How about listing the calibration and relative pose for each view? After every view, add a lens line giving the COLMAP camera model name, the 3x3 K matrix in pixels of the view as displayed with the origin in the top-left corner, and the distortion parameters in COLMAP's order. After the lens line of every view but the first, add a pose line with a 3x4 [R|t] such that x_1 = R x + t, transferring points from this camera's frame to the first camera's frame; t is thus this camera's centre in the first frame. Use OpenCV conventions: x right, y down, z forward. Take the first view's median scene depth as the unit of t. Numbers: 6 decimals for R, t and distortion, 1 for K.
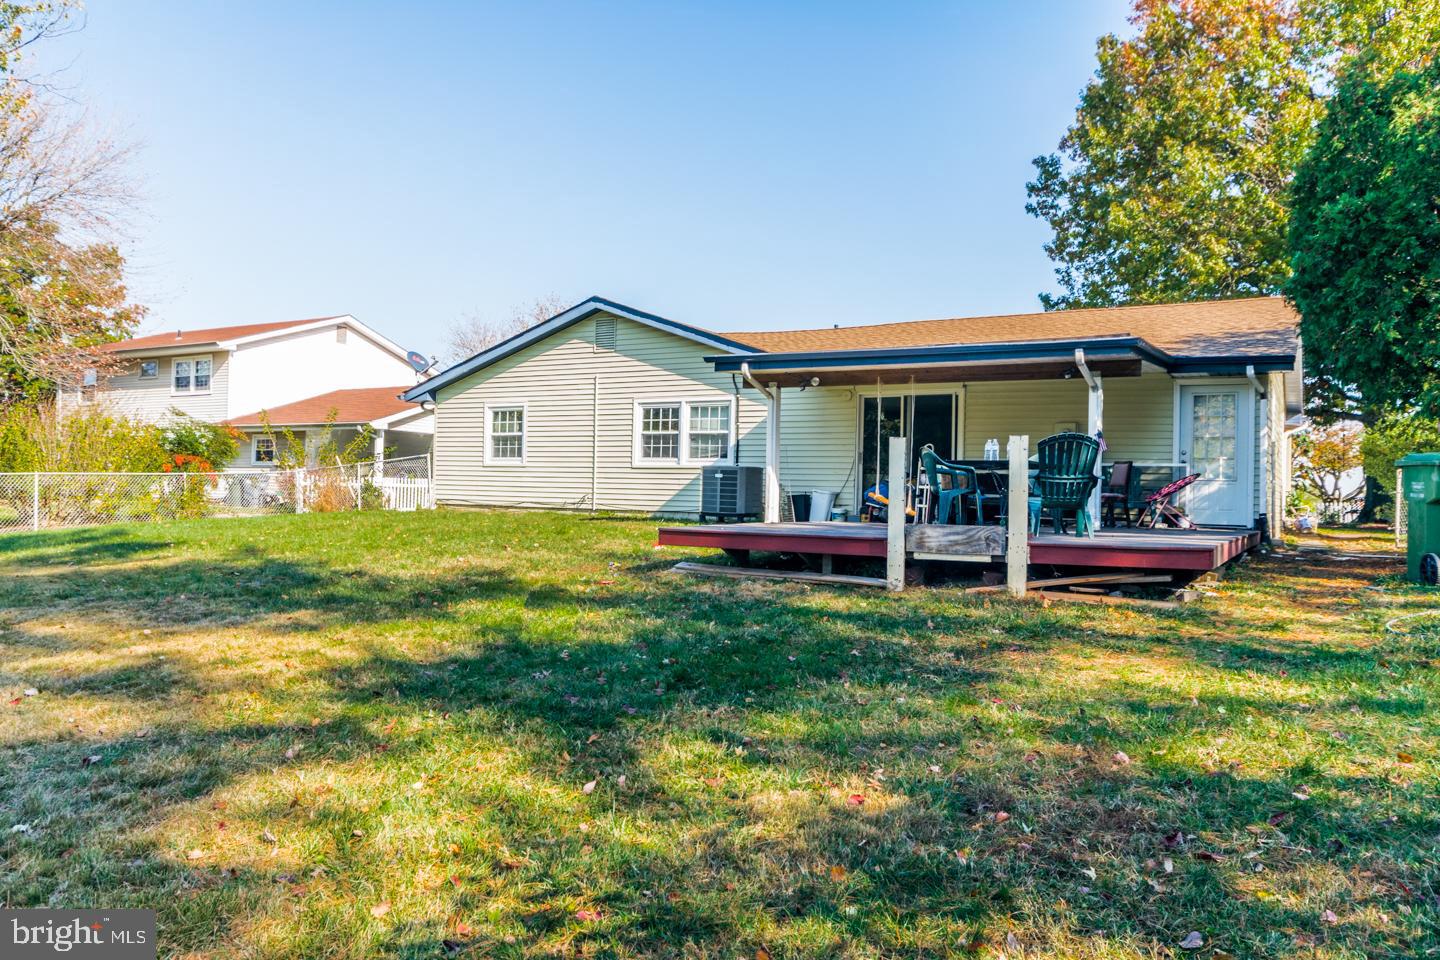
lens RADIAL K [[1018.6, 0, 720.0], [0, 1018.6, 480.0], [0, 0, 1]] dist [-0.001355, -0.000262]
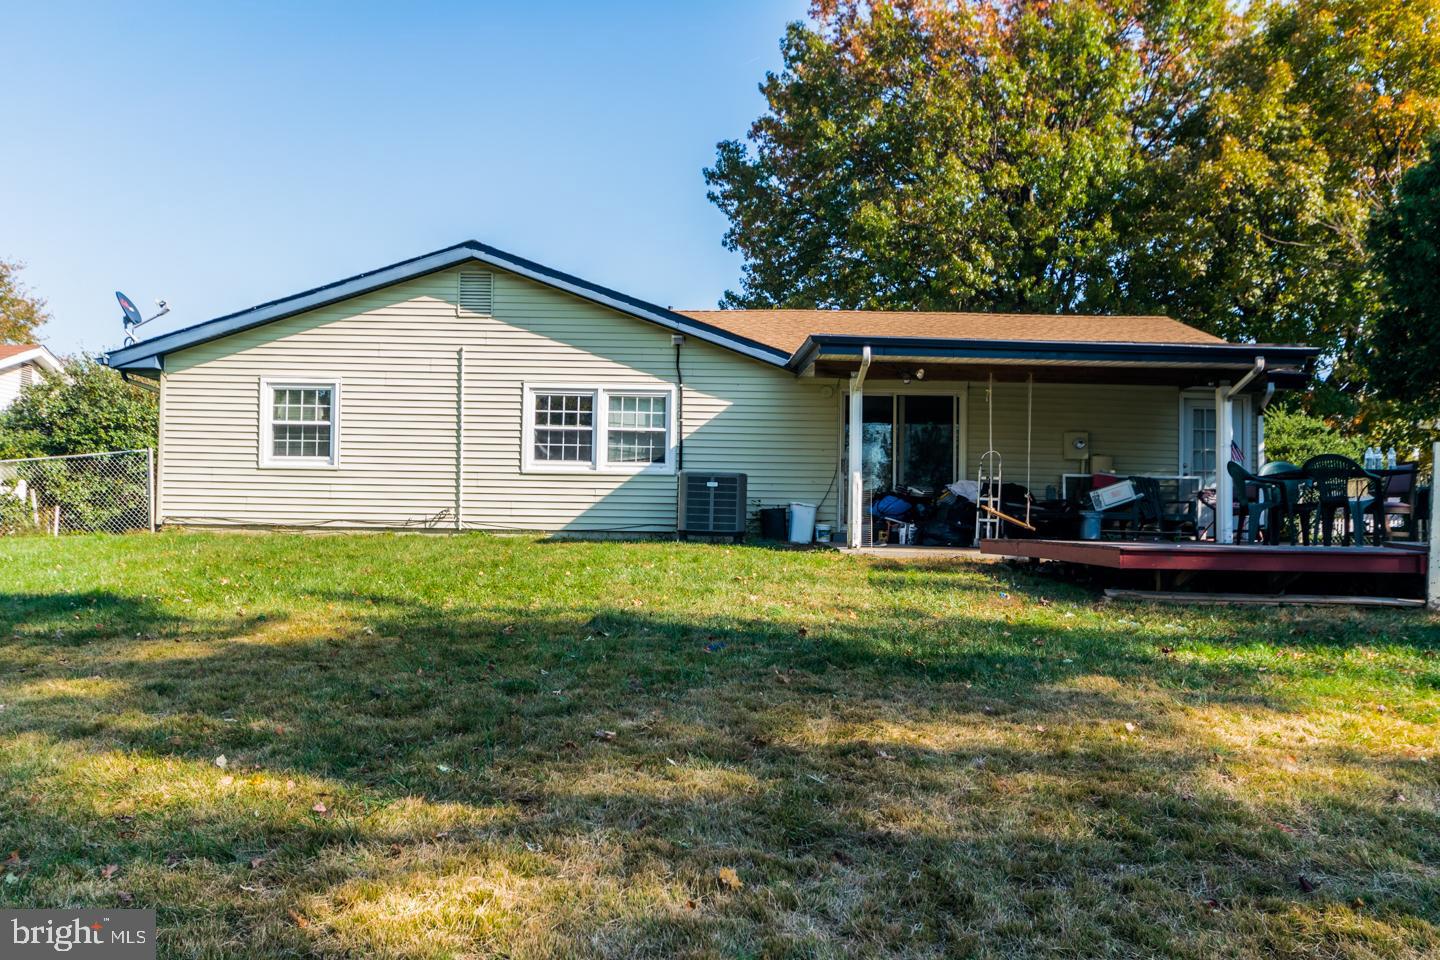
lens RADIAL K [[1159.0, 0, 720.0], [0, 1159.0, 480.0], [0, 0, 1]] dist [-0.003729, -0.000287]
pose [[0.864734, 0.011223, 0.502105, -0.391542], [-0.004665, 0.999887, -0.014316, 0.004510], [-0.502209, 0.010037, 0.864688, 0.186230]]
